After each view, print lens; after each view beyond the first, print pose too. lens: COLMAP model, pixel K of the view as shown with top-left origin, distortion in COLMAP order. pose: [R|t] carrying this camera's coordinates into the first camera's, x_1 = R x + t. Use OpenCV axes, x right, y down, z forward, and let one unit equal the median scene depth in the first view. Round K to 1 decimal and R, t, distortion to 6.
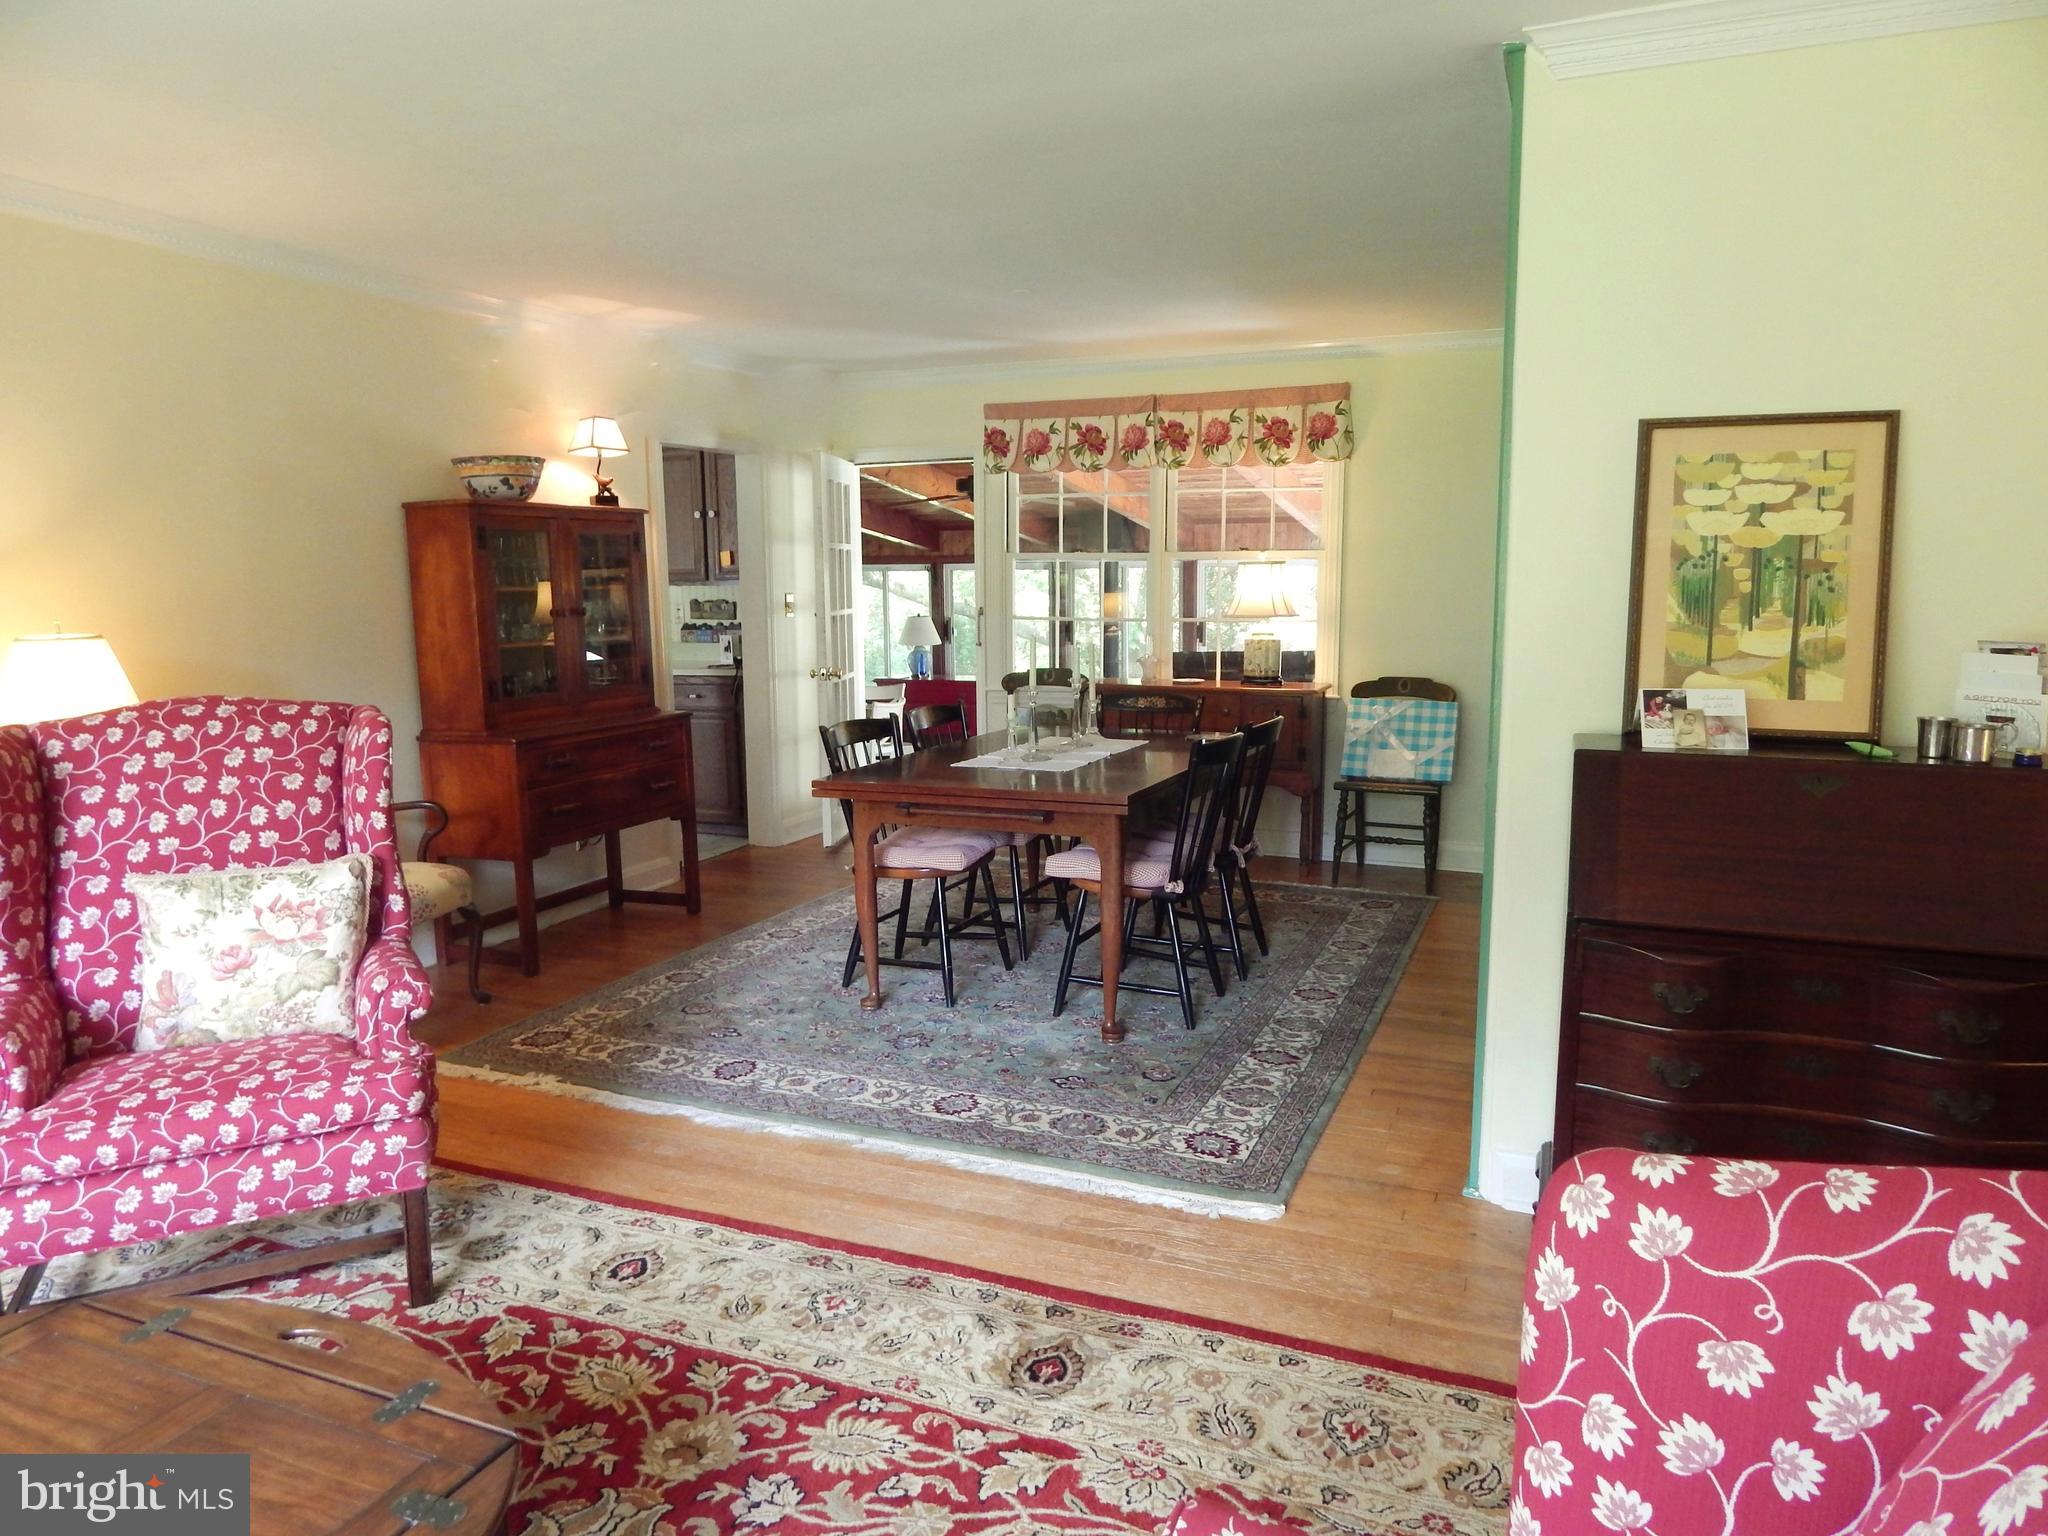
lens RADIAL K [[1347.7, 0, 1025.8], [0, 1347.7, 747.0], [0, 0, 1]] dist [0.003160, -0.009724]
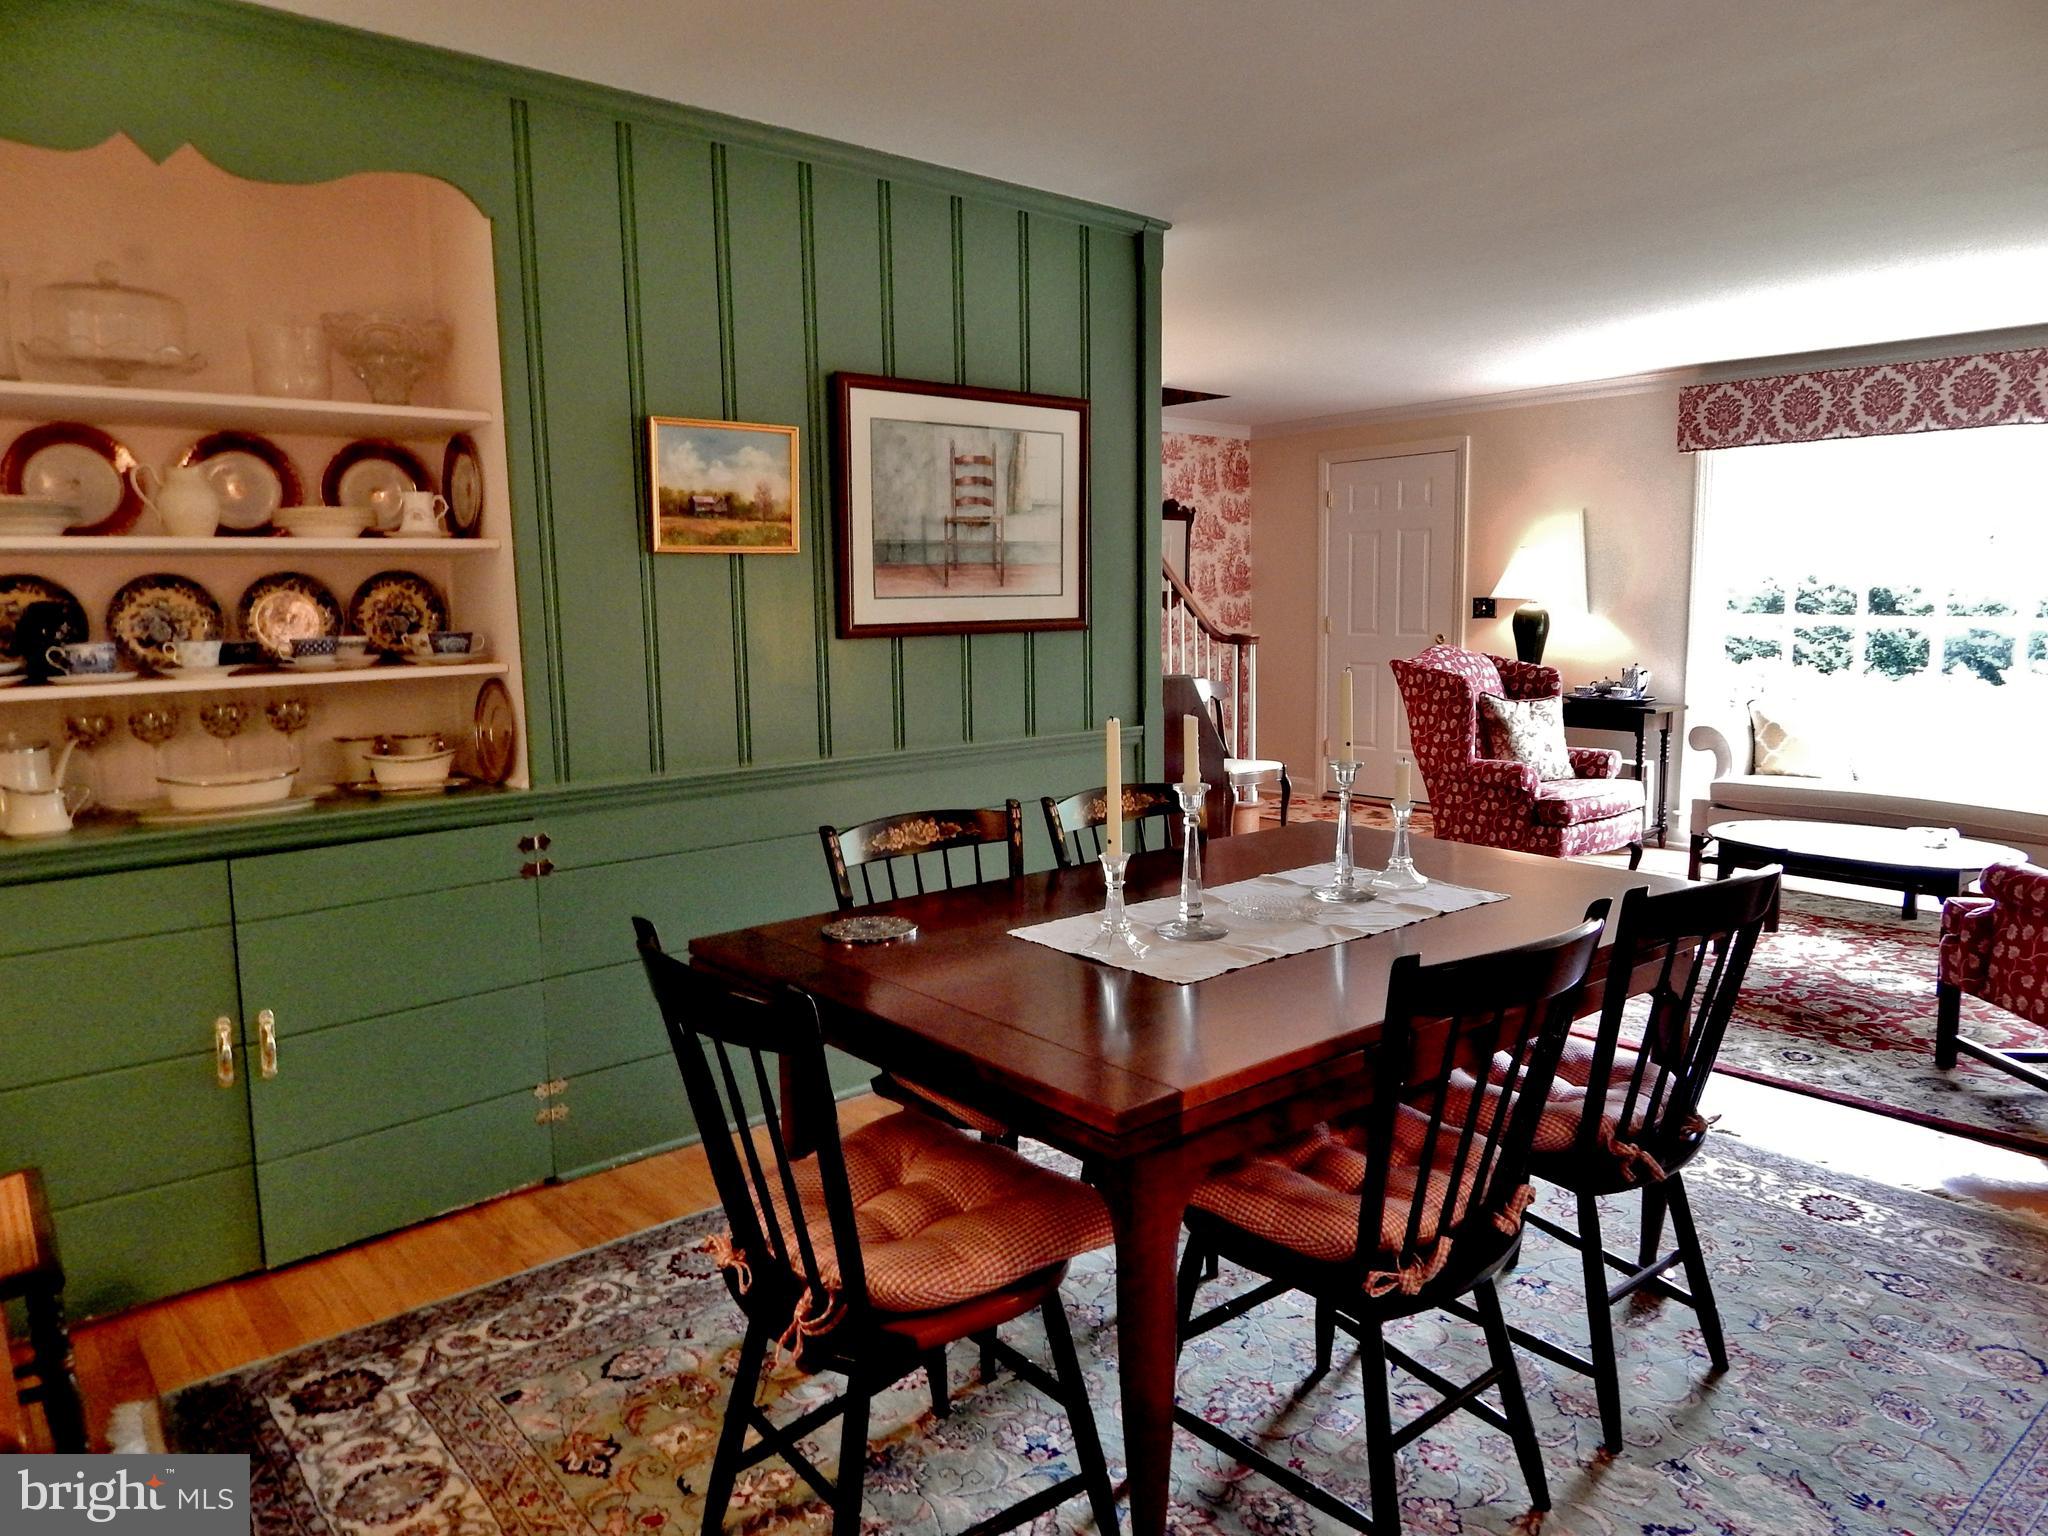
lens RADIAL K [[1347.7, 0, 1025.8], [0, 1347.7, 747.0], [0, 0, 1]] dist [0.003160, -0.009724]
pose [[-0.891664, -0.036169, 0.451250, -0.219895], [0.075280, 0.971077, 0.226589, -0.335616], [-0.446394, 0.236011, -0.863152, 2.748308]]
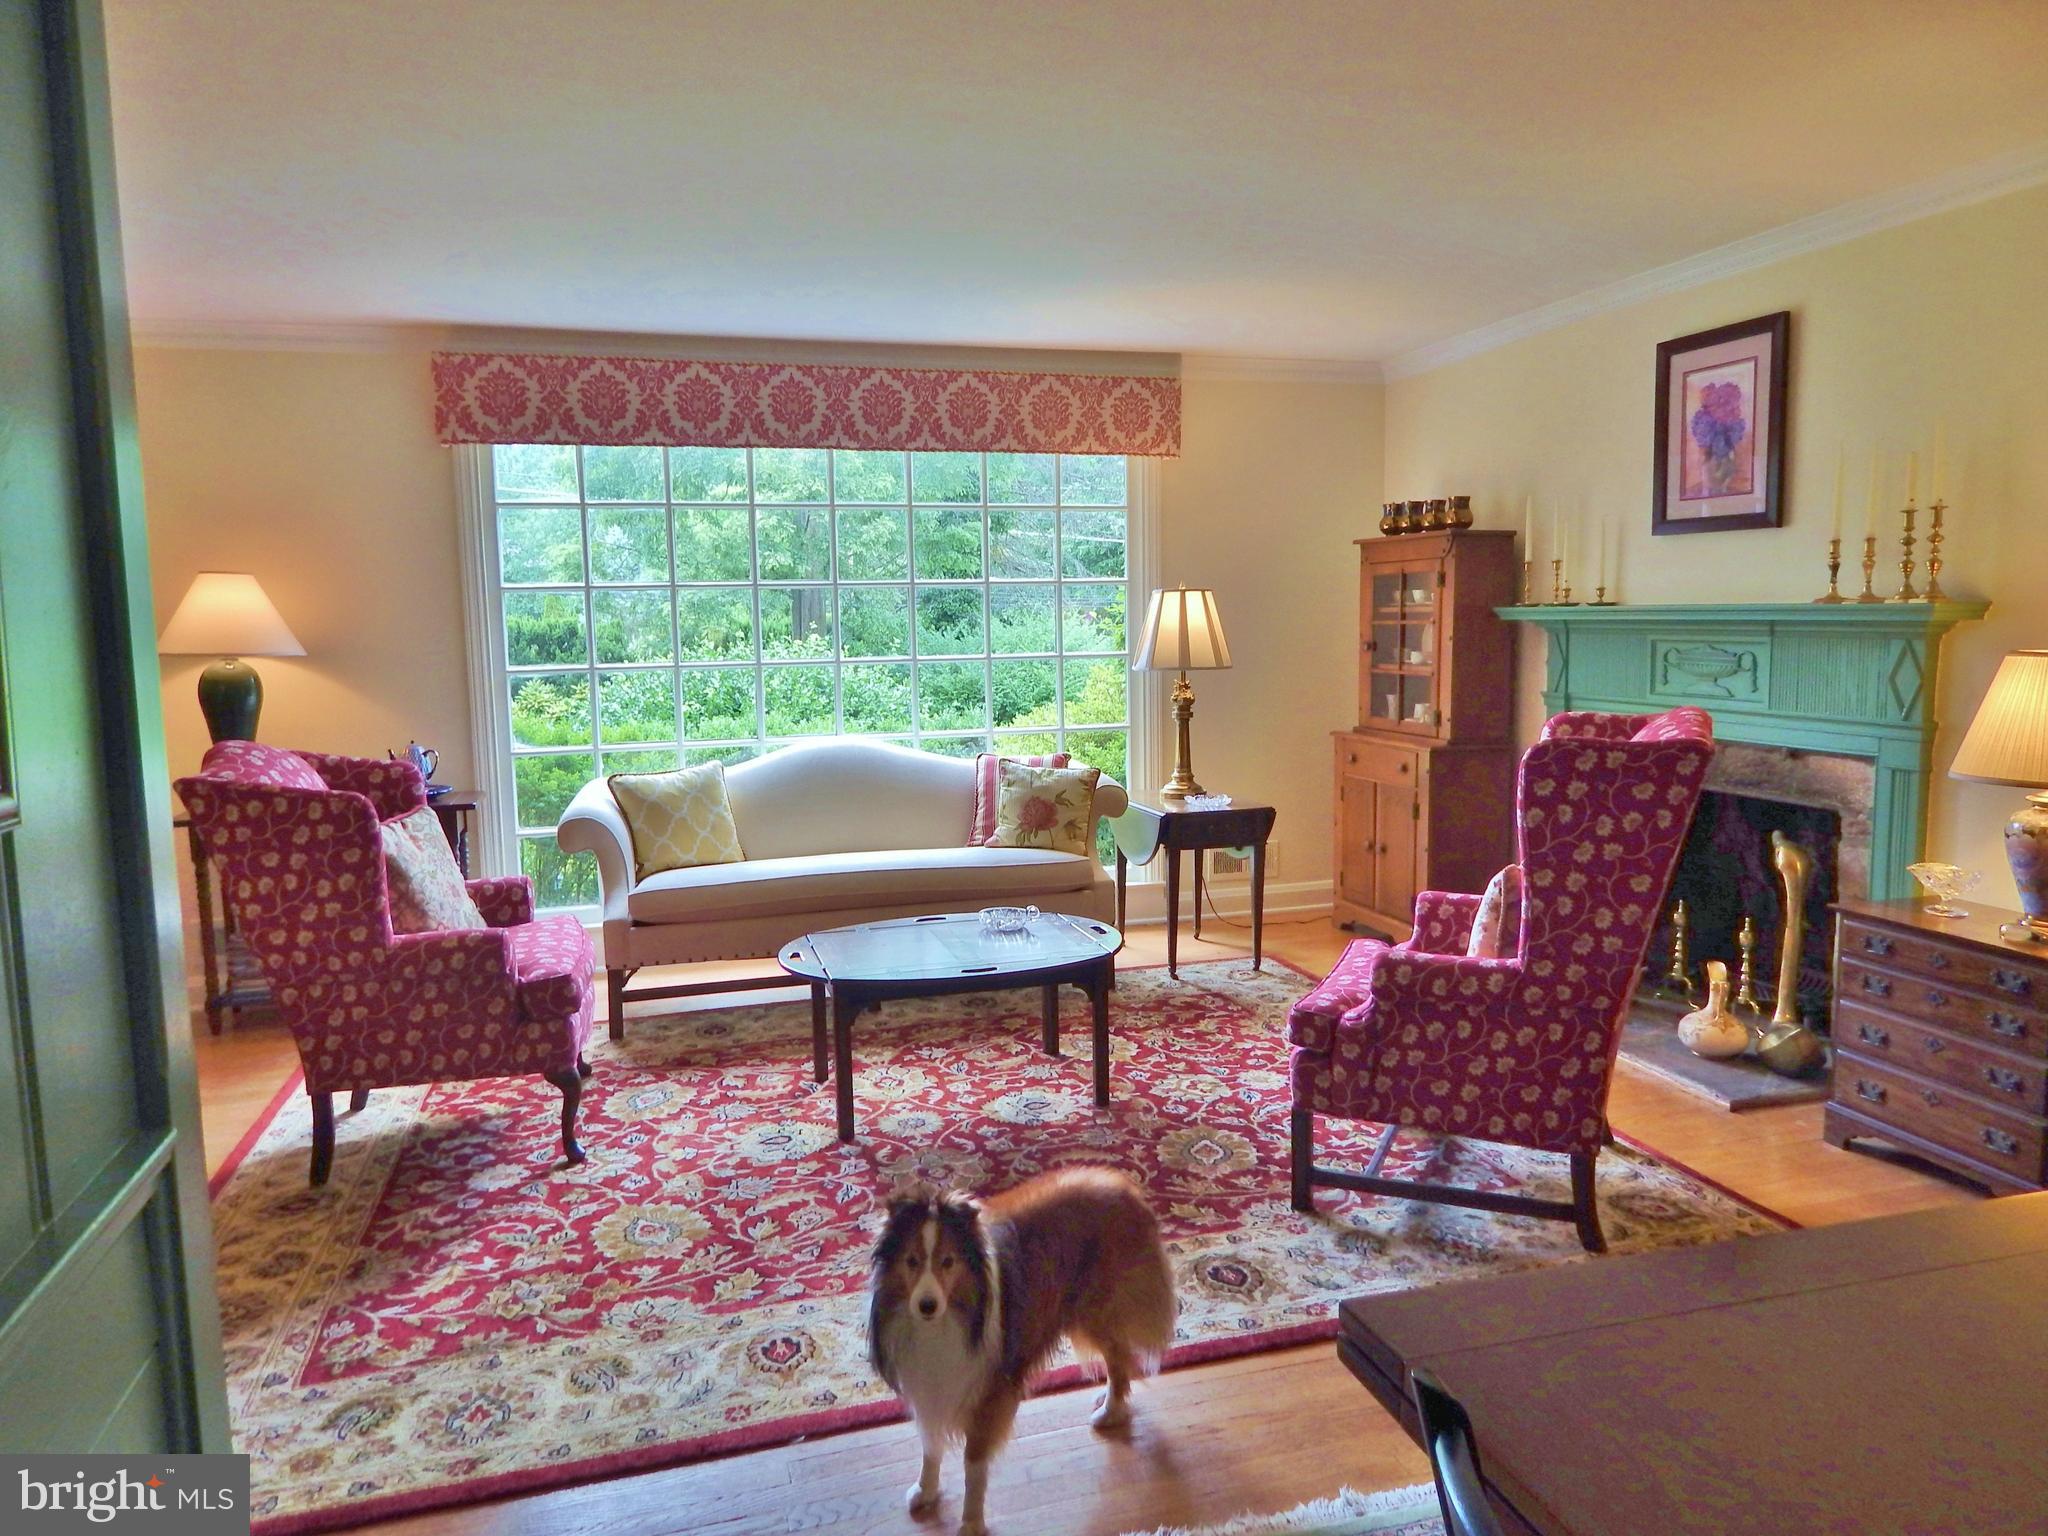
lens RADIAL K [[1347.7, 0, 1025.8], [0, 1347.7, 747.0], [0, 0, 1]] dist [0.003160, -0.009724]
pose [[-0.773268, 0.087686, -0.627987, 0.473308], [-0.060580, 0.975645, 0.210825, -0.229270], [0.631178, 0.201068, -0.749123, 1.746920]]
